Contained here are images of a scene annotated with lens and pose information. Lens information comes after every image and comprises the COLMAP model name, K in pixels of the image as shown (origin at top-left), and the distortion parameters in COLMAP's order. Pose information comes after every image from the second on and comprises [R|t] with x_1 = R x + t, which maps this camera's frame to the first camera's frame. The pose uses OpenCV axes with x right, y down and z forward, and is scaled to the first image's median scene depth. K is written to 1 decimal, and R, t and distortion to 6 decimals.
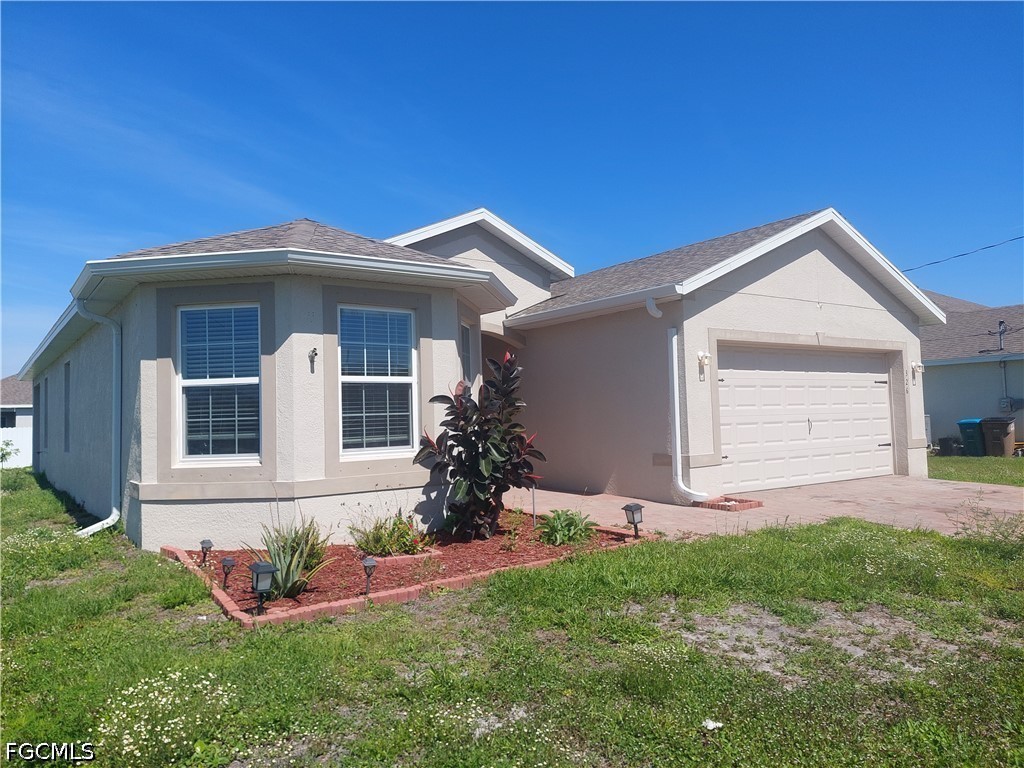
lens RADIAL K [[747.9, 0, 510.6], [0, 747.9, 381.2], [0, 0, 1]] dist [0.049375, -0.006537]
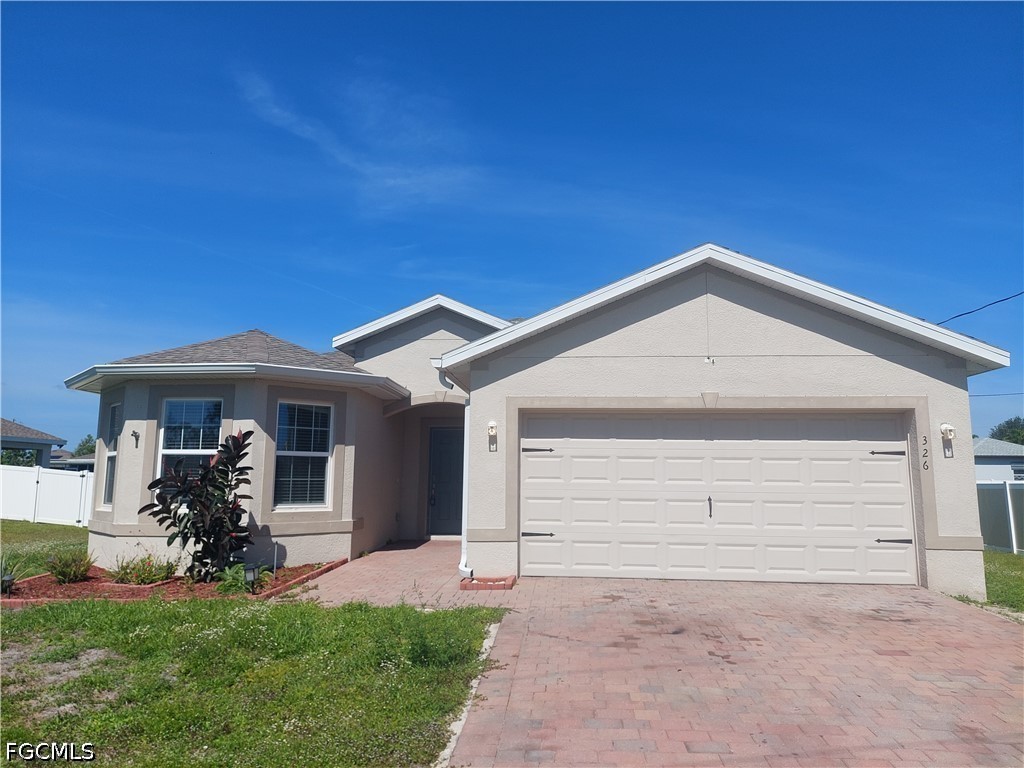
lens RADIAL K [[747.9, 0, 510.4], [0, 747.9, 379.7], [0, 0, 1]] dist [0.049375, -0.006537]
pose [[0.767179, -0.058368, -0.638772, 0.832570], [0.004650, 0.996331, -0.085456, -0.010093], [0.641416, 0.062590, 0.764636, 0.251380]]
